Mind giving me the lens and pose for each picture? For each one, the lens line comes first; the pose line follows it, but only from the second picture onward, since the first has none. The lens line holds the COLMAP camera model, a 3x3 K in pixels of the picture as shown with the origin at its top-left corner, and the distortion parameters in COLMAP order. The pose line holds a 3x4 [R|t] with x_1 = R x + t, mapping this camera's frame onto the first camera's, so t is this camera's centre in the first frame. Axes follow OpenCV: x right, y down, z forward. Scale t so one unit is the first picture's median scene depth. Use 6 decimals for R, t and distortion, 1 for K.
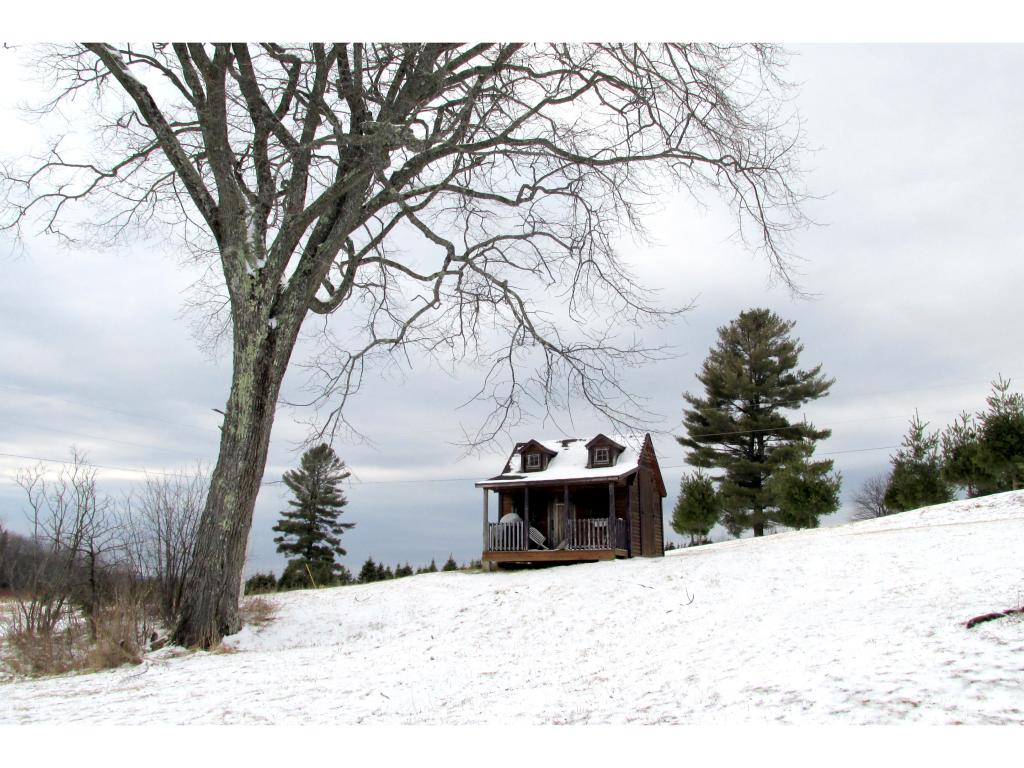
lens RADIAL K [[853.7, 0, 512.3], [0, 853.7, 384.7], [0, 0, 1]] dist [-0.015773, -0.005456]
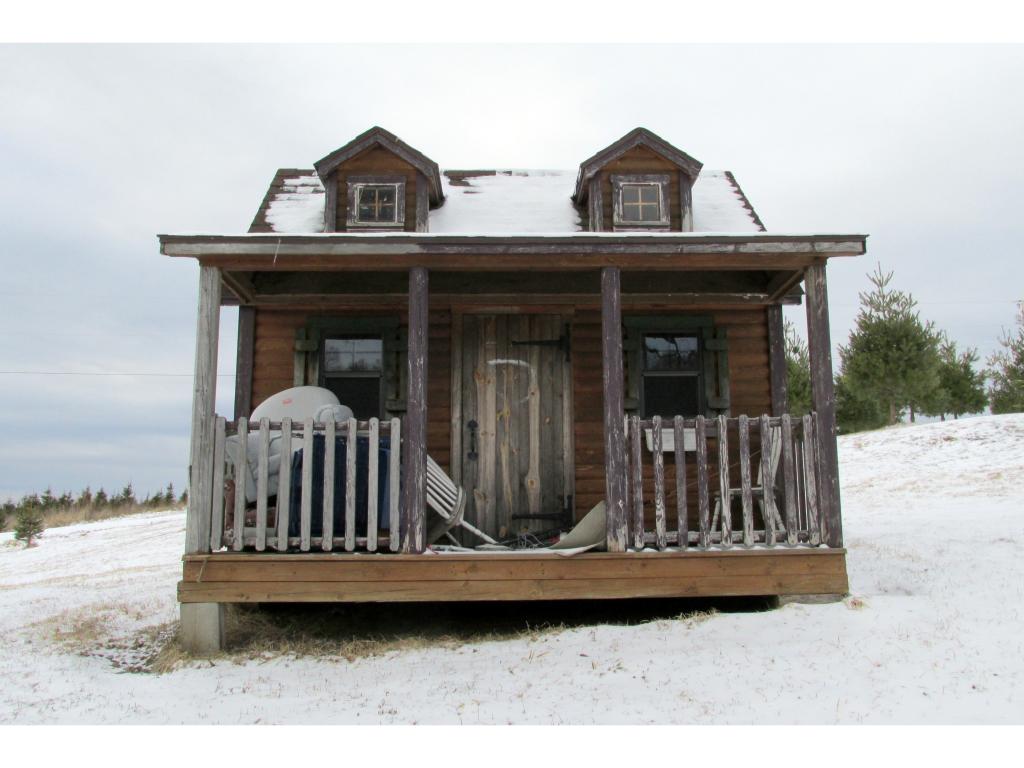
lens RADIAL K [[853.7, 0, 510.1], [0, 853.7, 384.0], [0, 0, 1]] dist [-0.015773, -0.005456]
pose [[0.888767, 0.059521, 0.454477, -0.060320], [-0.098016, 0.993277, 0.061593, 0.131265], [-0.447756, -0.099288, 0.888626, 0.771507]]
